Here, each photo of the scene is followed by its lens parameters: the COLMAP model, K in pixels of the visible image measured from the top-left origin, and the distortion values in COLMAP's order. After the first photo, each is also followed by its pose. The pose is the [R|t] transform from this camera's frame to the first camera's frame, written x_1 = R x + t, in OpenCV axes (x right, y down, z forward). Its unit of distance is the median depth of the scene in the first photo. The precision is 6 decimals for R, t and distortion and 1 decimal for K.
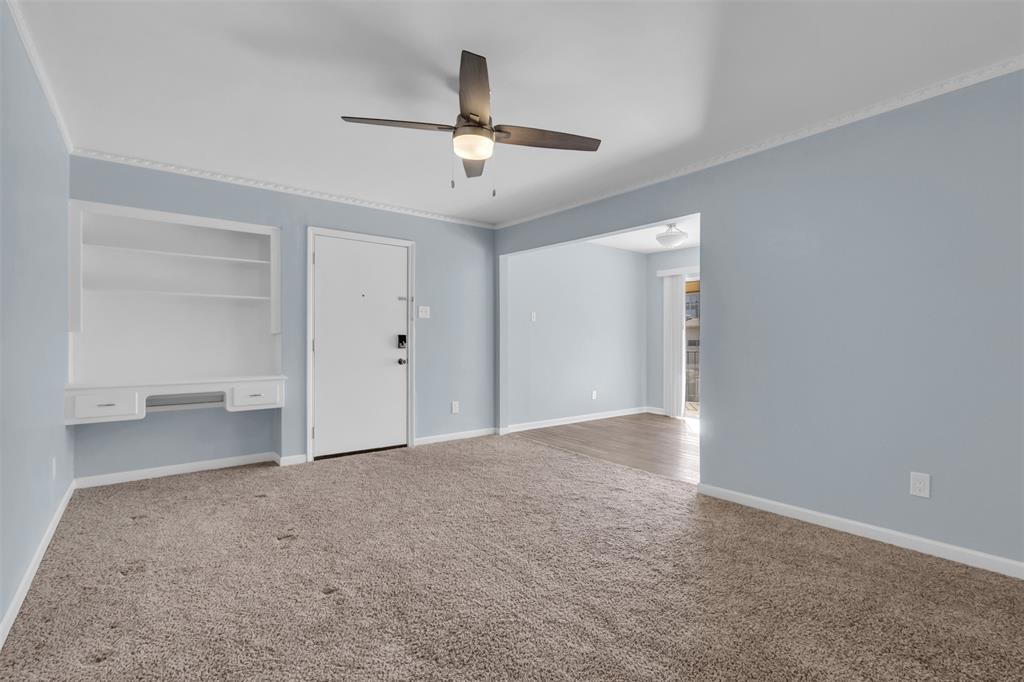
lens RADIAL K [[467.4, 0, 511.5], [0, 467.4, 338.6], [0, 0, 1]] dist [0.005206, -0.001873]
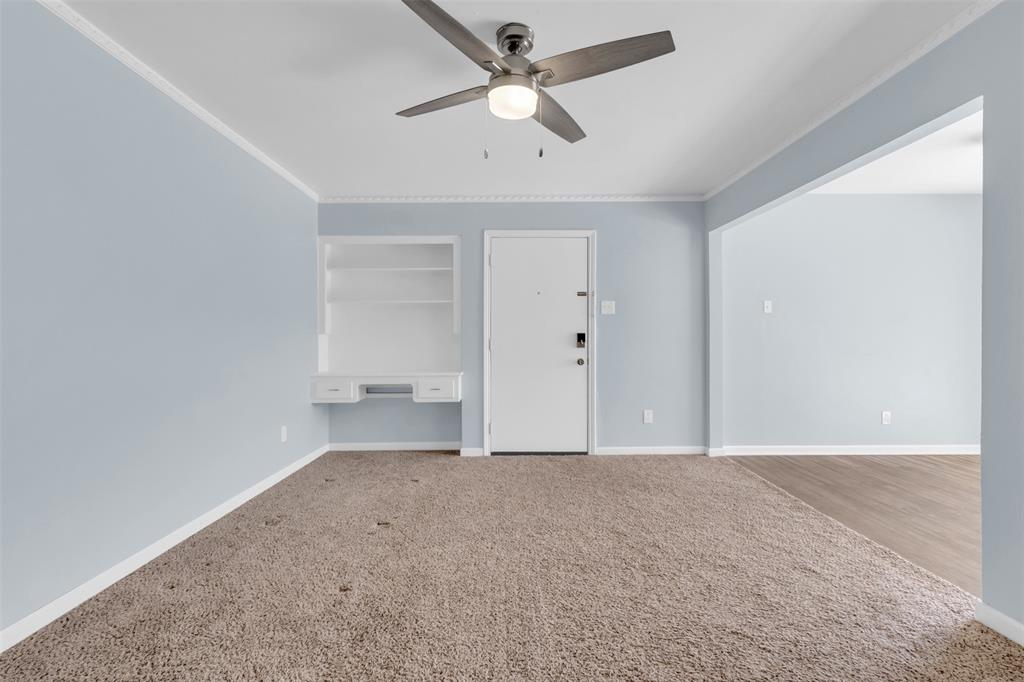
lens RADIAL K [[467.4, 0, 511.7], [0, 467.4, 340.6], [0, 0, 1]] dist [0.005206, -0.001873]
pose [[0.794698, -0.003585, -0.606994, 0.259382], [0.008127, 0.999956, 0.004734, 0.001482], [0.606950, -0.008695, 0.794692, 0.214937]]
